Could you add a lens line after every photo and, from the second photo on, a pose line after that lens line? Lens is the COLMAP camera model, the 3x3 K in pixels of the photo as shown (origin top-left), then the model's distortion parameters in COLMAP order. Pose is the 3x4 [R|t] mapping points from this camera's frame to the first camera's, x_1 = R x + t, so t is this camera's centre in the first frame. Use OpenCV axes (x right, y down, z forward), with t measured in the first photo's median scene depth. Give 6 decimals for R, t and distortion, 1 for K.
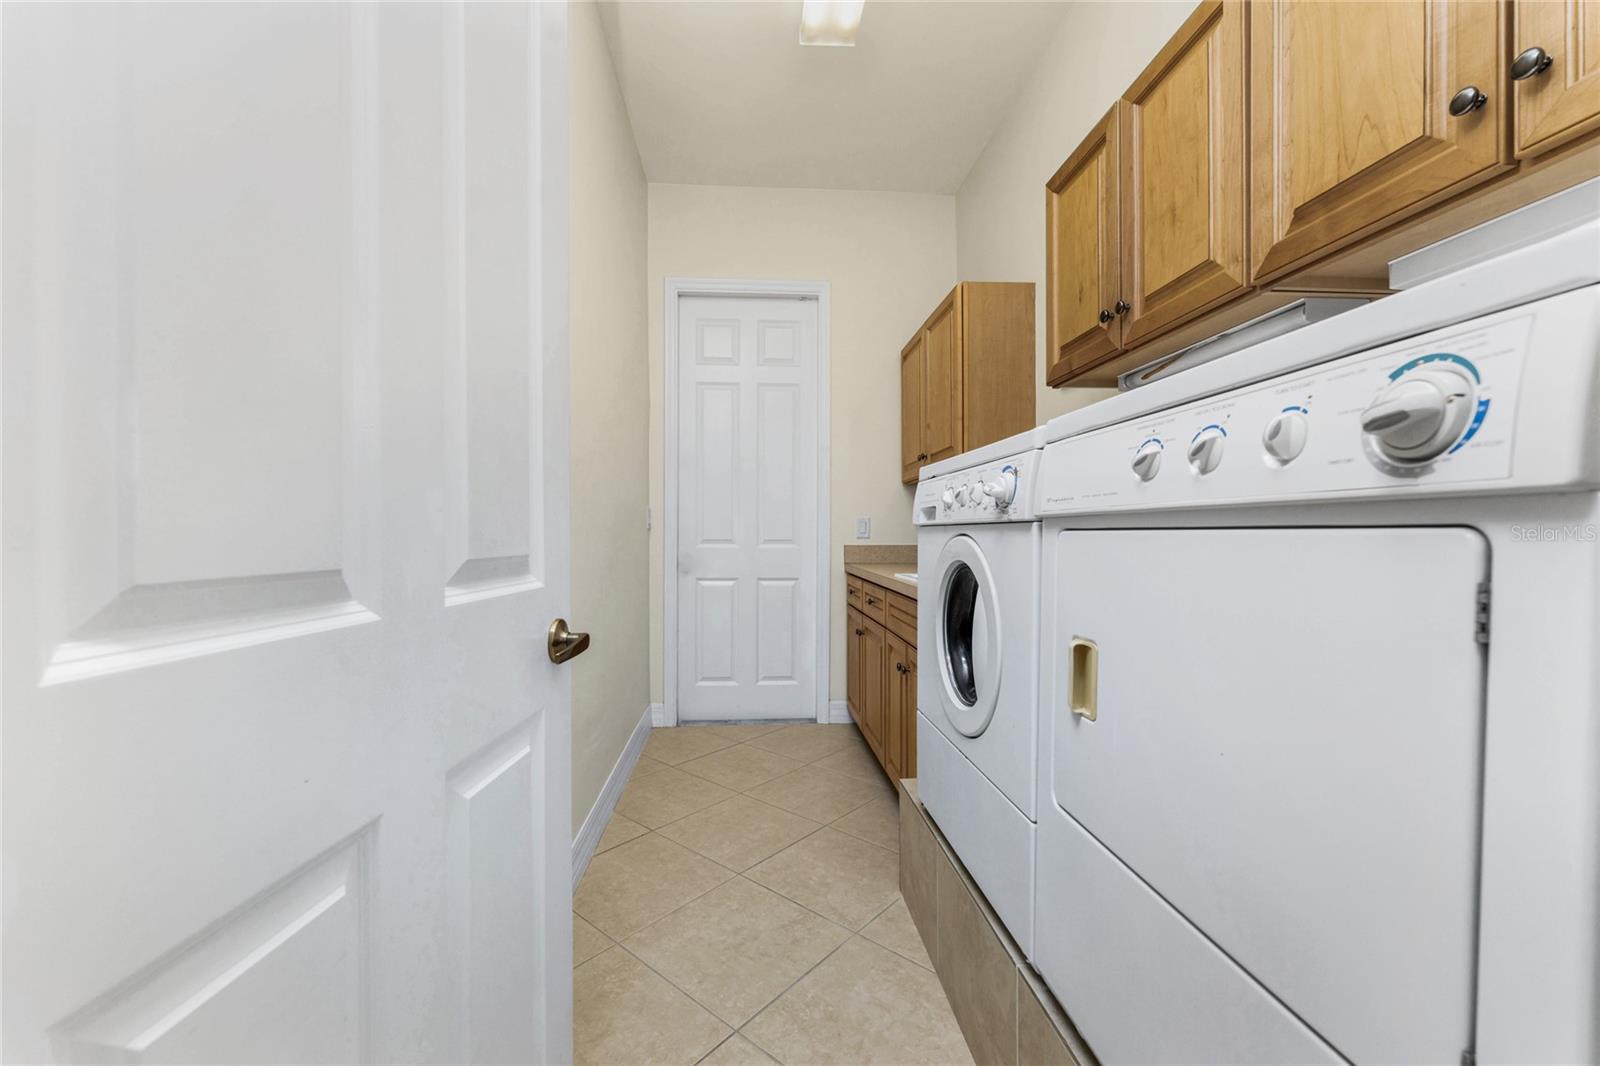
lens RADIAL K [[645.3, 0, 792.8], [0, 645.3, 532.5], [0, 0, 1]] dist [-0.001816, 0.001076]
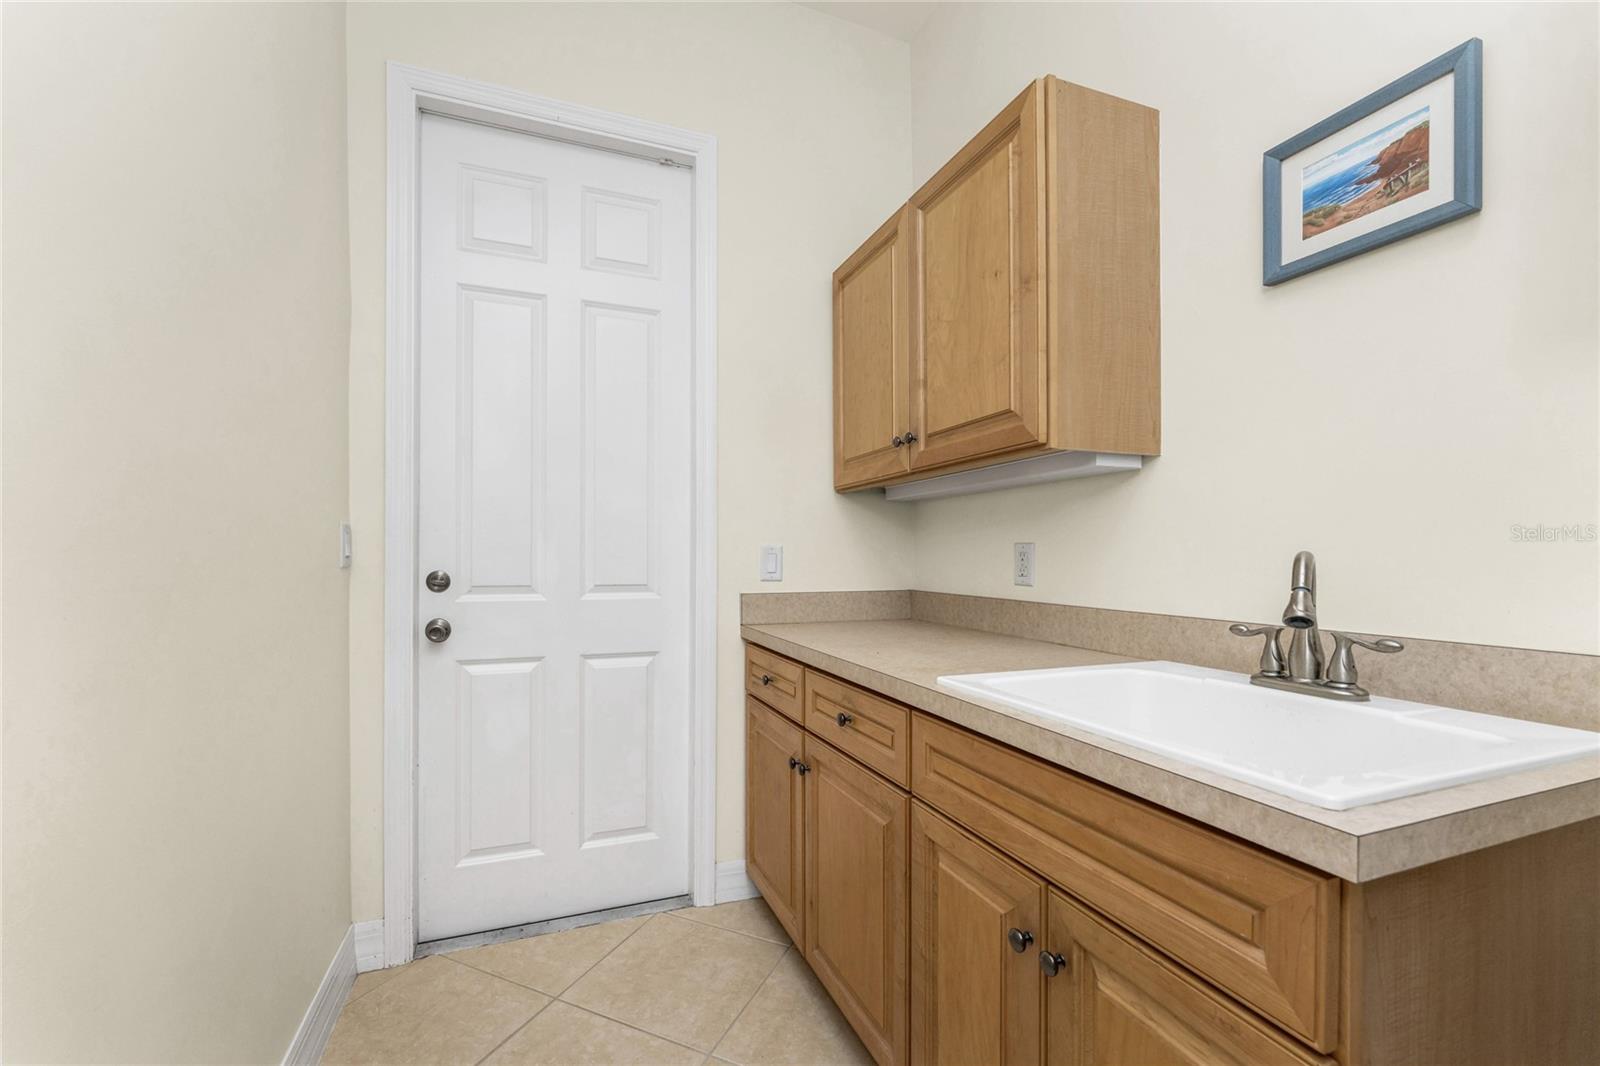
lens RADIAL K [[645.3, 0, 804.5], [0, 645.3, 560.7], [0, 0, 1]] dist [-0.001816, 0.001076]
pose [[0.947718, 0.000261, 0.319109, -0.051616], [-0.002624, 0.999972, 0.006976, -0.013759], [-0.319098, -0.007449, 0.947692, 0.428758]]
